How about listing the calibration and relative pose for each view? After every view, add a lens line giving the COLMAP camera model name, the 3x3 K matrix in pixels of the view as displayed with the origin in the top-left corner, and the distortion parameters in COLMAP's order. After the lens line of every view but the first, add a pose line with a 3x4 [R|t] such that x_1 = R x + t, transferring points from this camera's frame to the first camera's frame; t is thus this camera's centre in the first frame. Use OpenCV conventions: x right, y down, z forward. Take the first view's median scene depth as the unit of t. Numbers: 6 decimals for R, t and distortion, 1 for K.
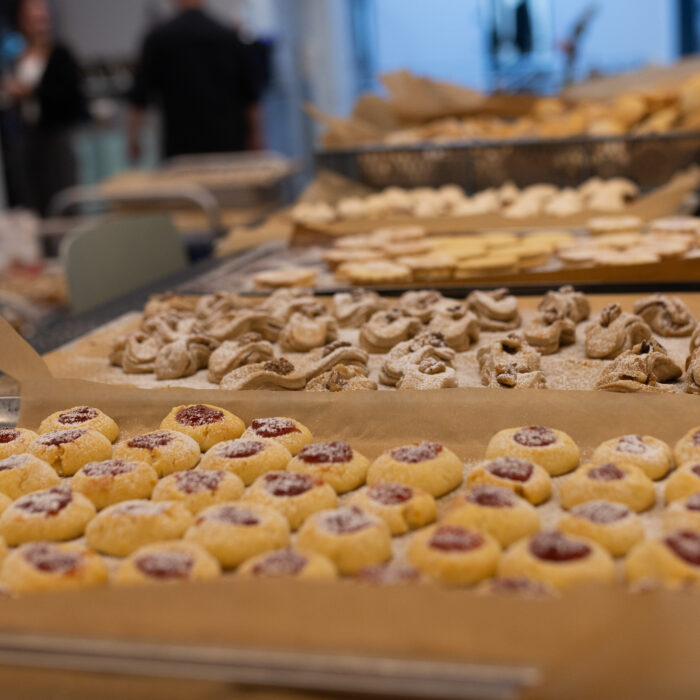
lens RADIAL K [[1528.9, 0, 349.7], [0, 1528.9, 350.2], [0, 0, 1]] dist [0.178491, 0.000000]
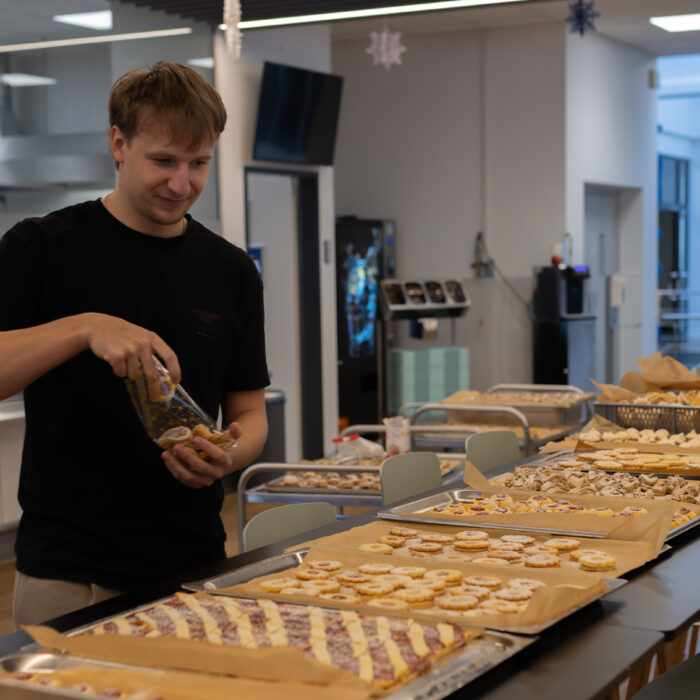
lens RADIAL K [[1528.9, 0, 349.8], [0, 1528.9, 350.3], [0, 0, 1]] dist [0.178491, 0.000000]
pose [[0.978038, 0.070545, -0.196126, 0.086972], [-0.095784, 0.987856, -0.122334, 0.114731], [0.185114, 0.138433, 0.972918, -1.581007]]
